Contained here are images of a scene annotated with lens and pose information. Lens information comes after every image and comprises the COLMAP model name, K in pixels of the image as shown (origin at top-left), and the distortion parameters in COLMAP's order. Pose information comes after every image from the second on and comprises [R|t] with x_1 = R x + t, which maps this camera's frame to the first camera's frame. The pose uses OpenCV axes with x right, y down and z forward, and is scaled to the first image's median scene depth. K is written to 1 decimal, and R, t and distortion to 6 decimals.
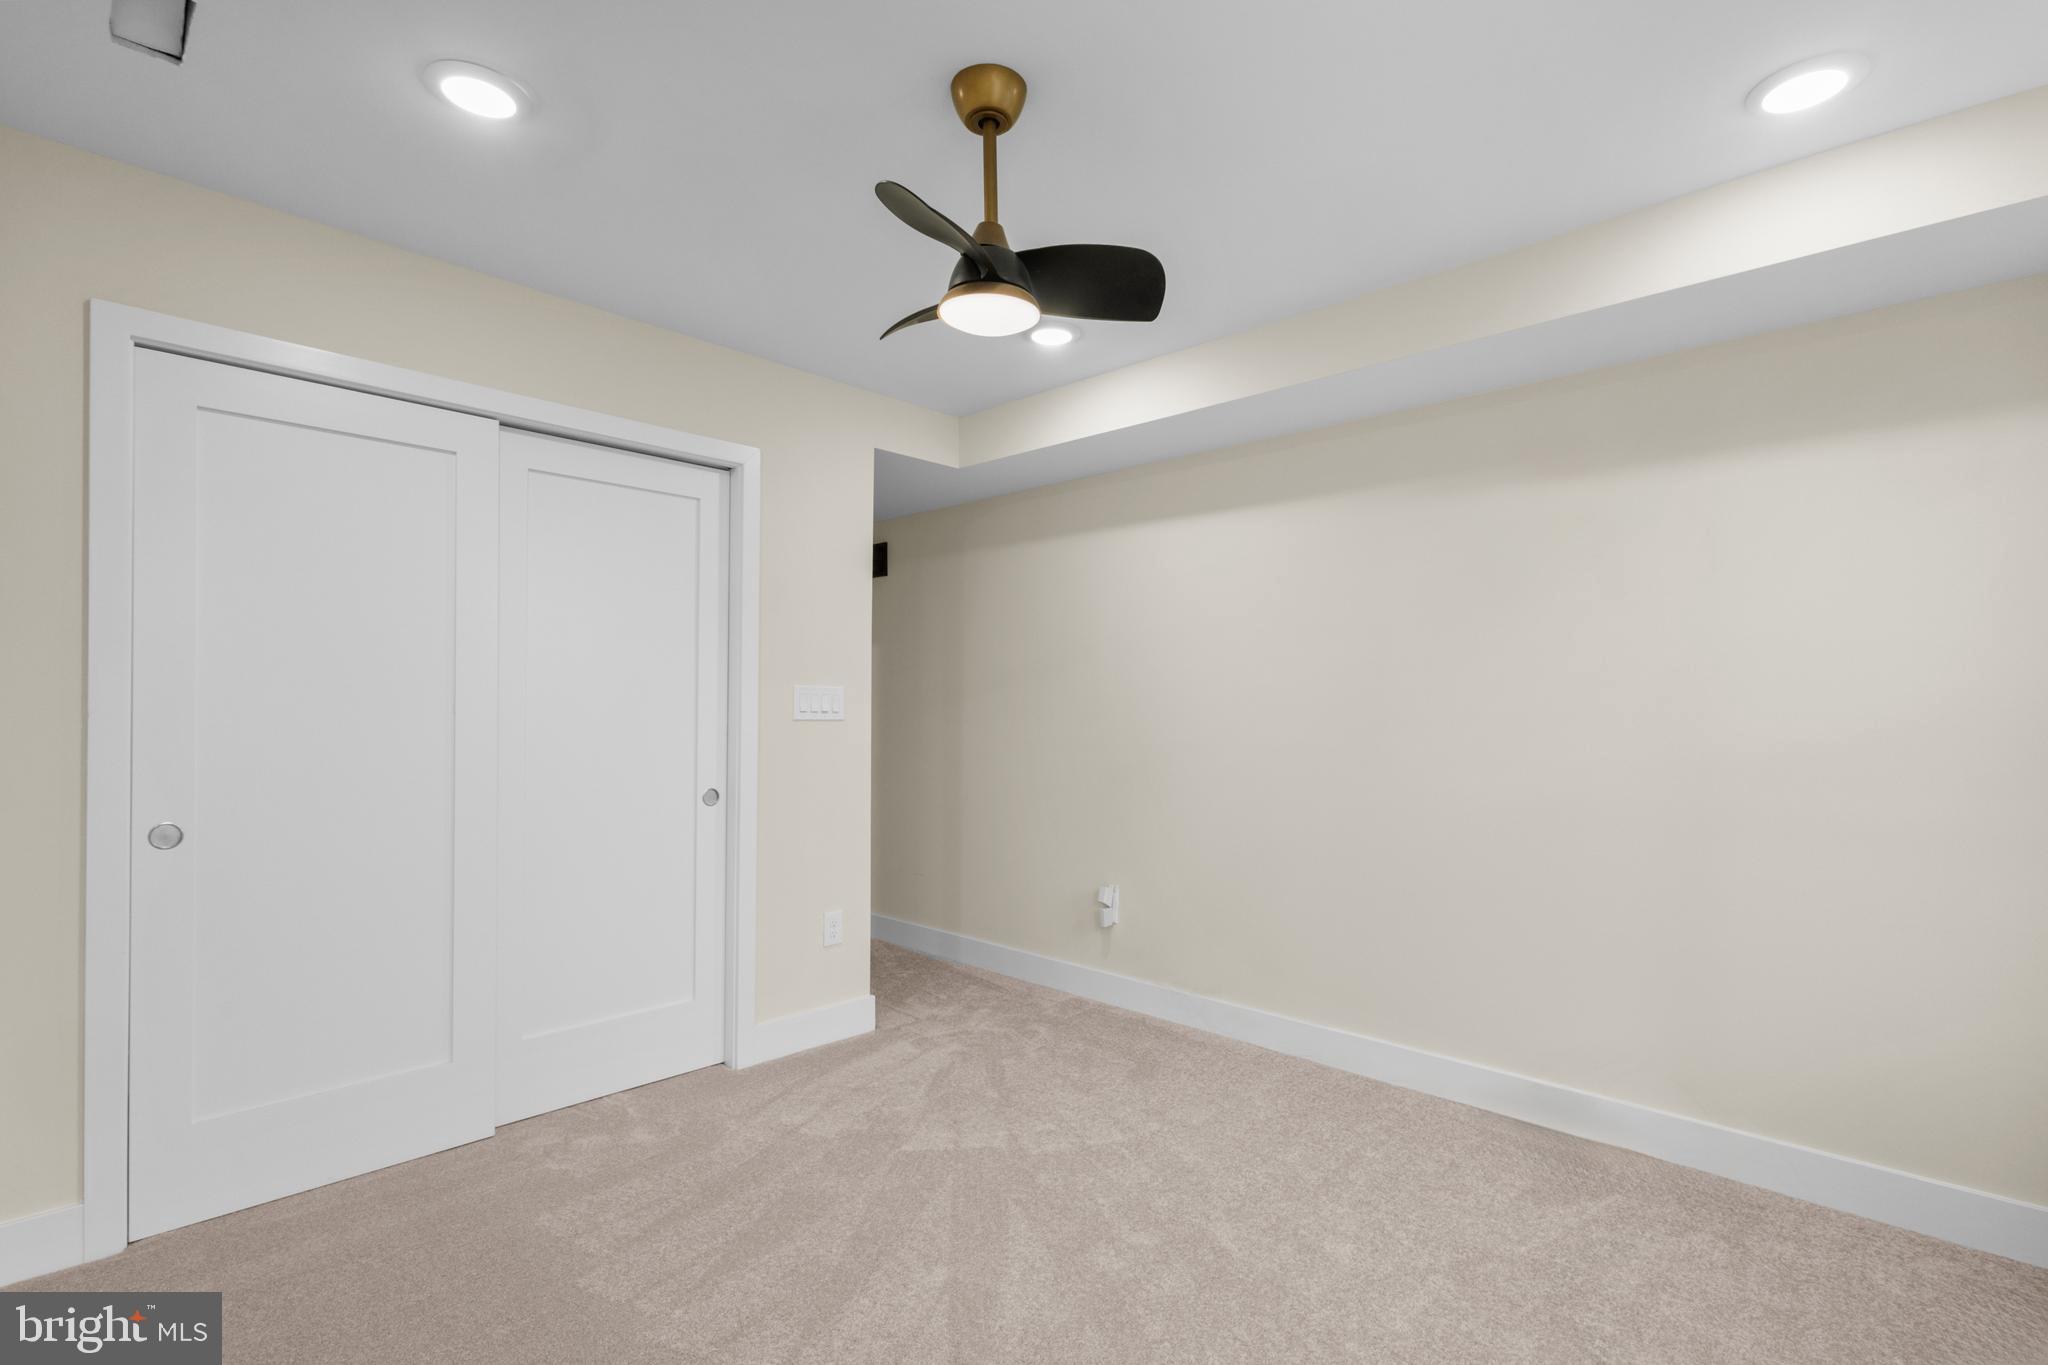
lens RADIAL K [[953.3, 0, 1016.3], [0, 953.3, 713.1], [0, 0, 1]] dist [0.000728, 0.000015]
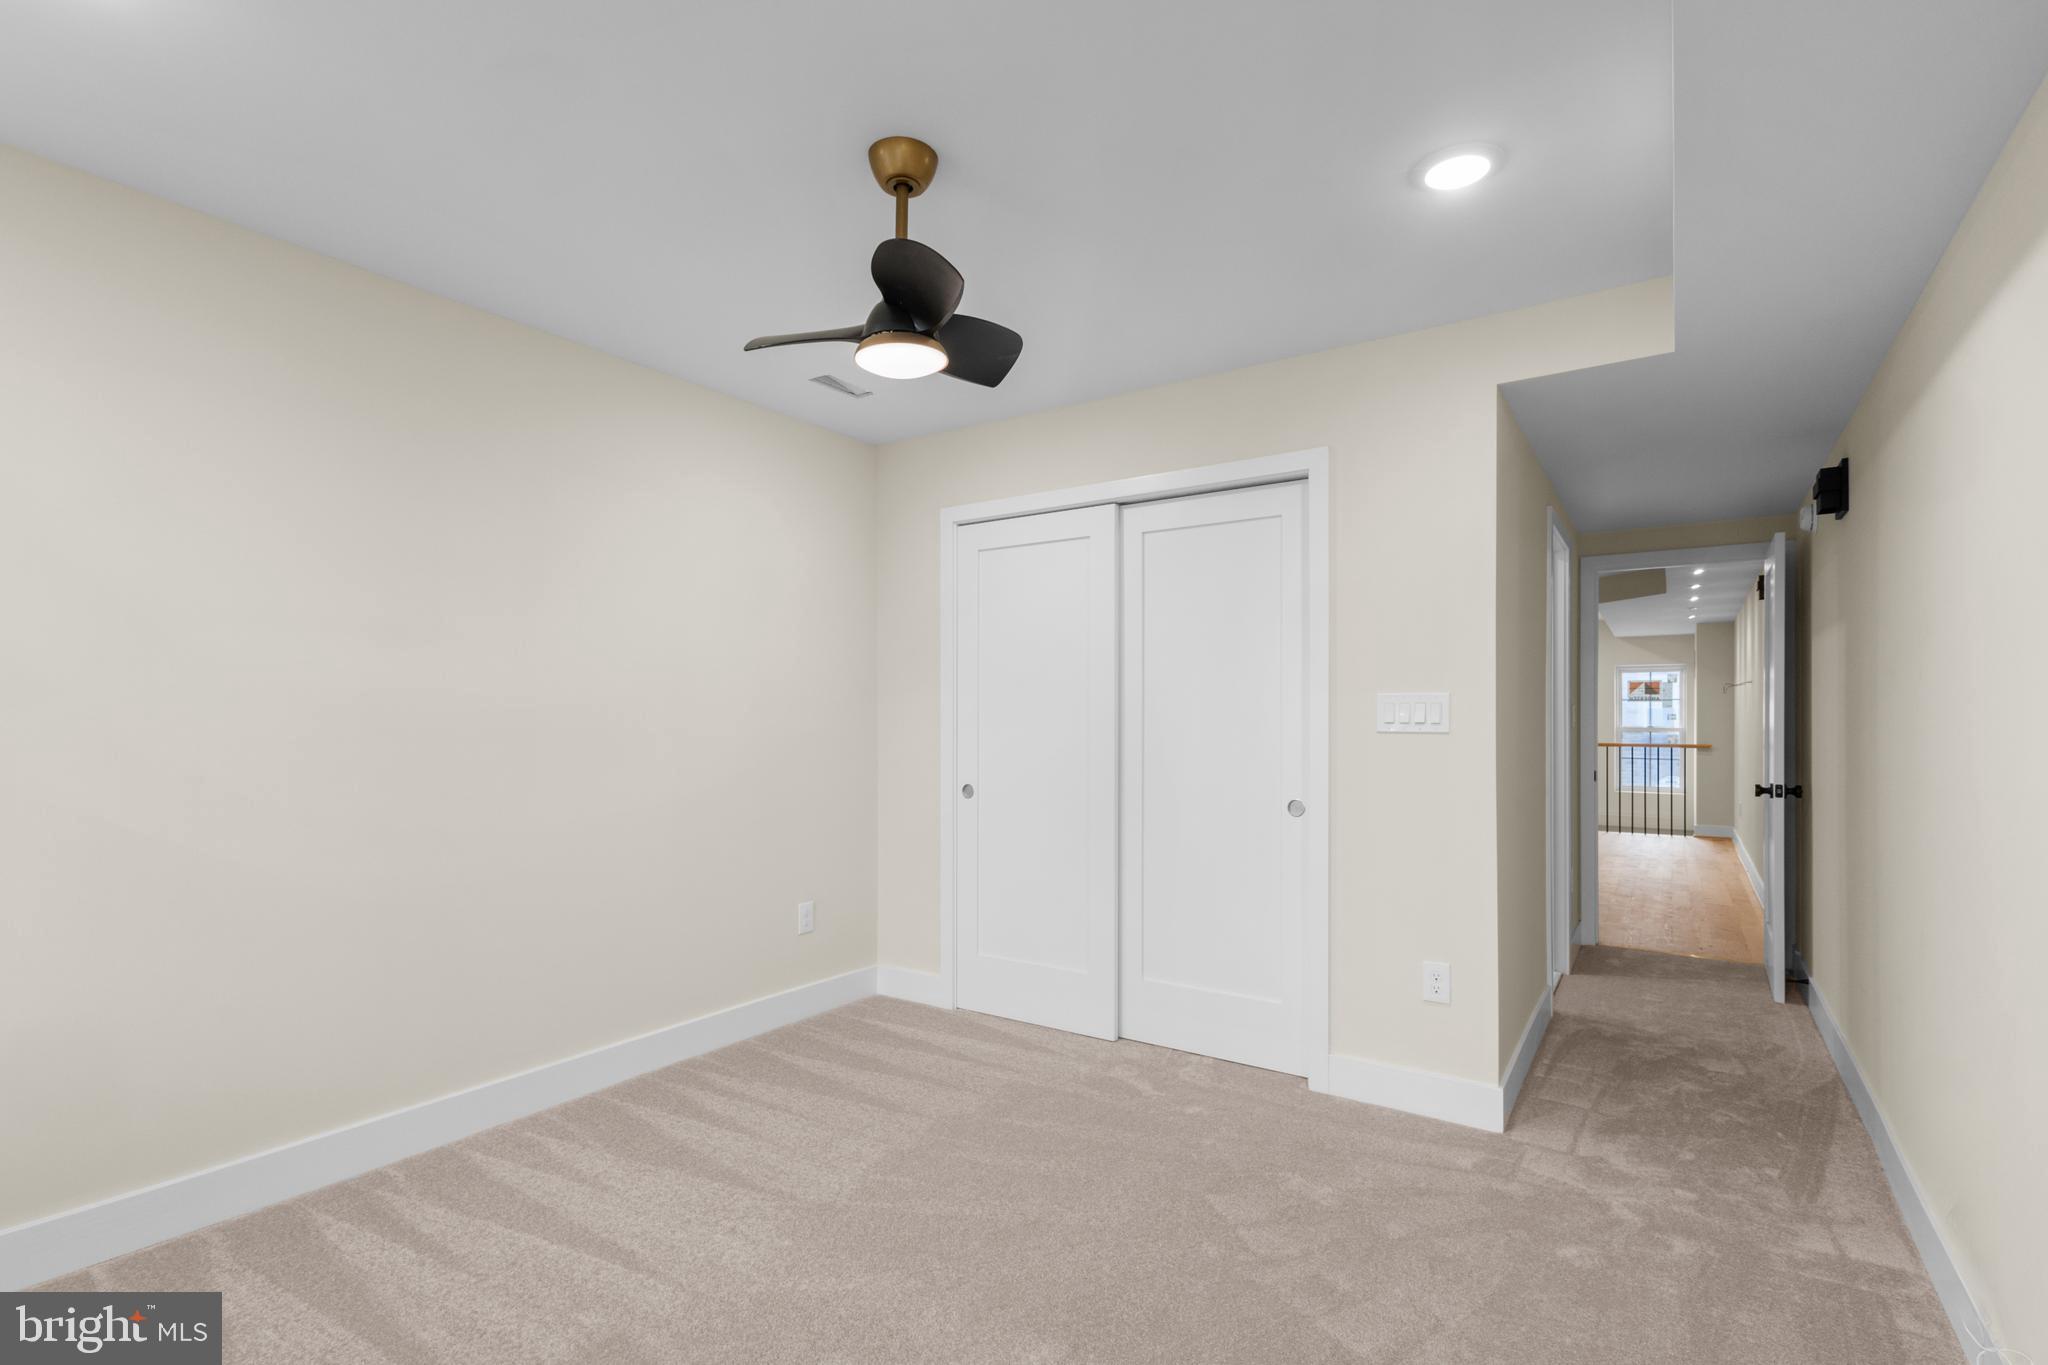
lens RADIAL K [[953.3, 0, 1016.3], [0, 953.3, 713.1], [0, 0, 1]] dist [0.000728, 0.000015]
pose [[0.162831, -0.010607, -0.986597, 0.578850], [-0.004818, 0.999922, -0.011545, 0.001397], [0.986642, 0.006633, 0.162767, 0.501758]]
